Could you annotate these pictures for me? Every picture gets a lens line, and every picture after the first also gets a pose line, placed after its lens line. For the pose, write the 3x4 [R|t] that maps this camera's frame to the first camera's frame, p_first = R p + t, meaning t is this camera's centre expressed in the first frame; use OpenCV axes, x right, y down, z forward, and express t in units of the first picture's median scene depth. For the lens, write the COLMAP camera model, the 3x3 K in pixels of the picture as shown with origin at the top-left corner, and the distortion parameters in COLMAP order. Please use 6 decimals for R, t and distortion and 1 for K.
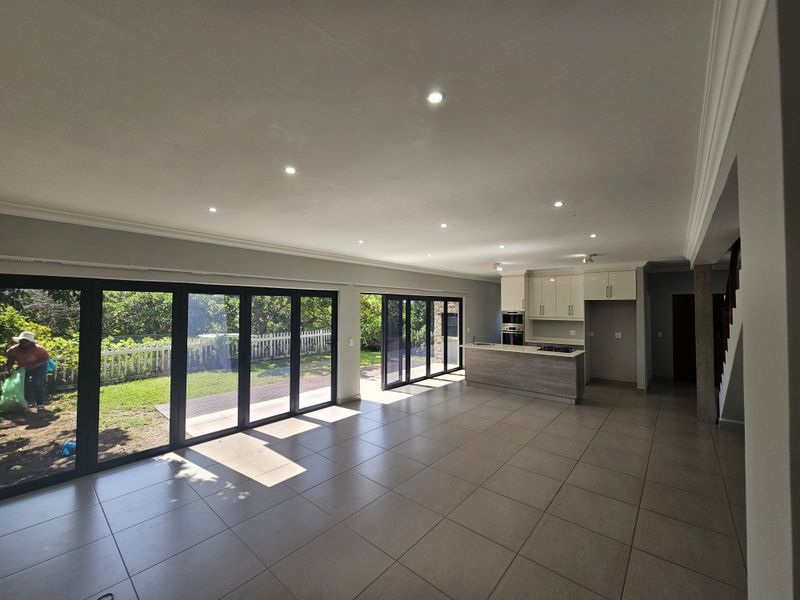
lens RADIAL K [[325.9, 0, 404.0], [0, 325.9, 299.2], [0, 0, 1]] dist [0.000282, 0.000202]
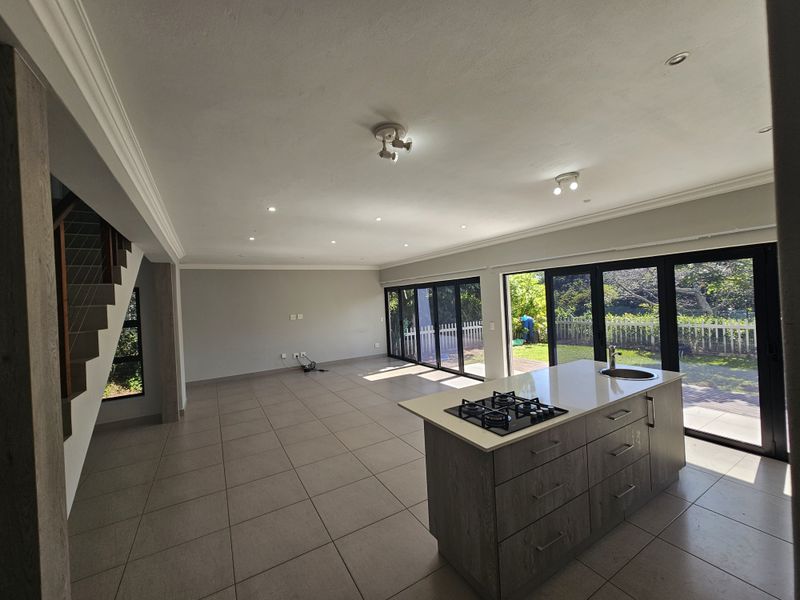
lens RADIAL K [[324.2, 0, 401.8], [0, 324.2, 300.3], [0, 0, 1]] dist [-0.000427, -0.000254]
pose [[-0.325713, 0.016580, -0.945323, 0.628934], [0.073394, 0.997273, -0.007796, 0.030466], [0.942616, -0.071921, -0.326042, 0.783682]]
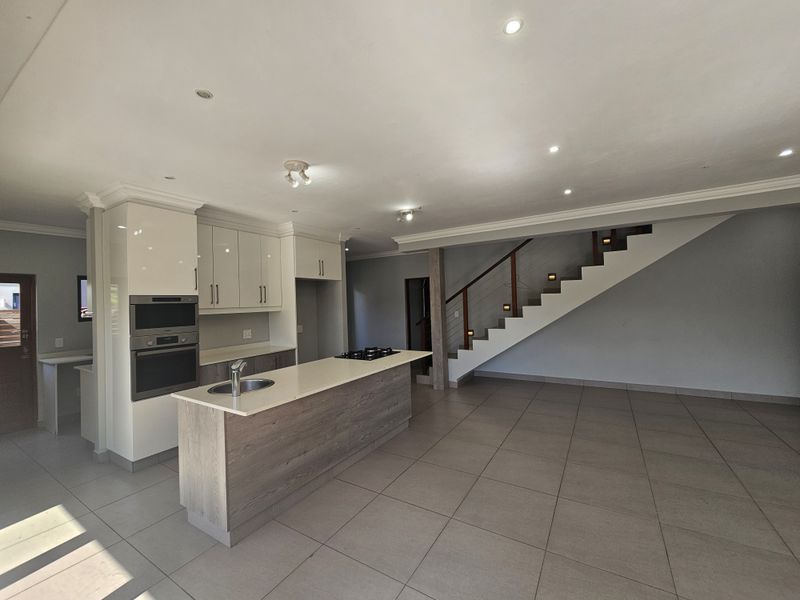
lens RADIAL K [[325.9, 0, 404.0], [0, 325.9, 299.2], [0, 0, 1]] dist [0.000282, 0.000202]
pose [[-0.152783, 0.010954, 0.988199, -0.099856], [0.006345, 0.999929, -0.010103, 0.047710], [-0.988239, 0.004726, -0.152842, 0.795087]]
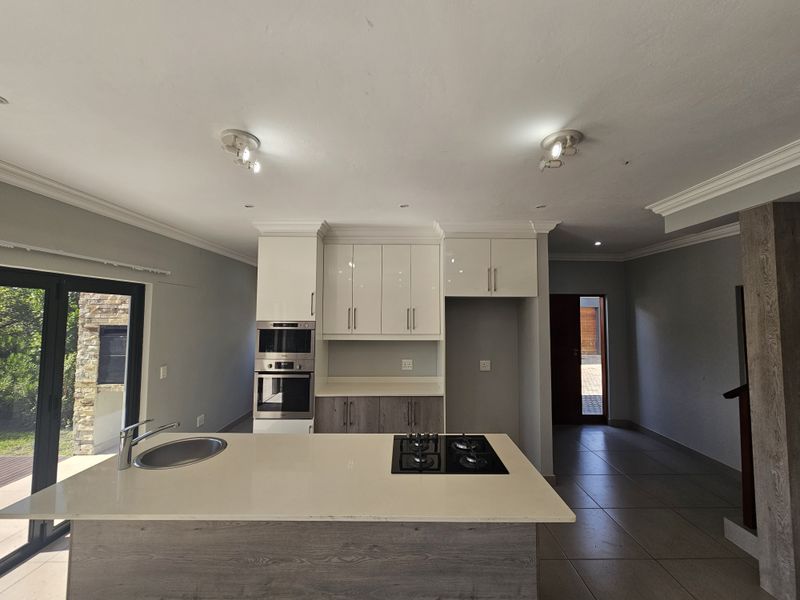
lens RADIAL K [[327.3, 0, 401.5], [0, 327.3, 297.6], [0, 0, 1]] dist [-0.001292, -0.000203]
pose [[0.760204, 0.035962, 0.648689, 0.184080], [-0.017167, 0.999230, -0.035278, 0.019750], [-0.649458, 0.015683, 0.760236, 0.616434]]
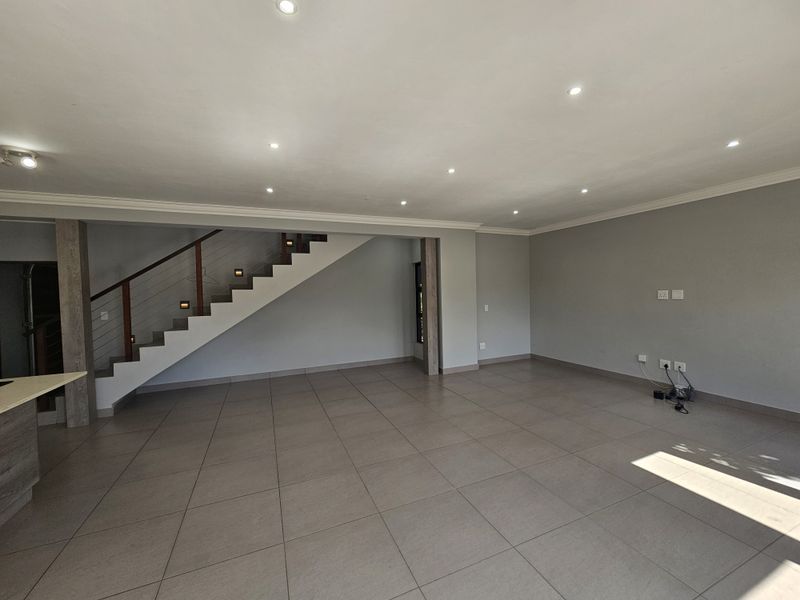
lens RADIAL K [[325.9, 0, 404.0], [0, 325.9, 299.2], [0, 0, 1]] dist [0.000282, 0.000202]
pose [[-0.896815, 0.006648, 0.442356, -0.065327], [0.011121, 0.999910, 0.007520, 0.048786], [-0.442266, 0.011664, -0.896808, 0.831660]]
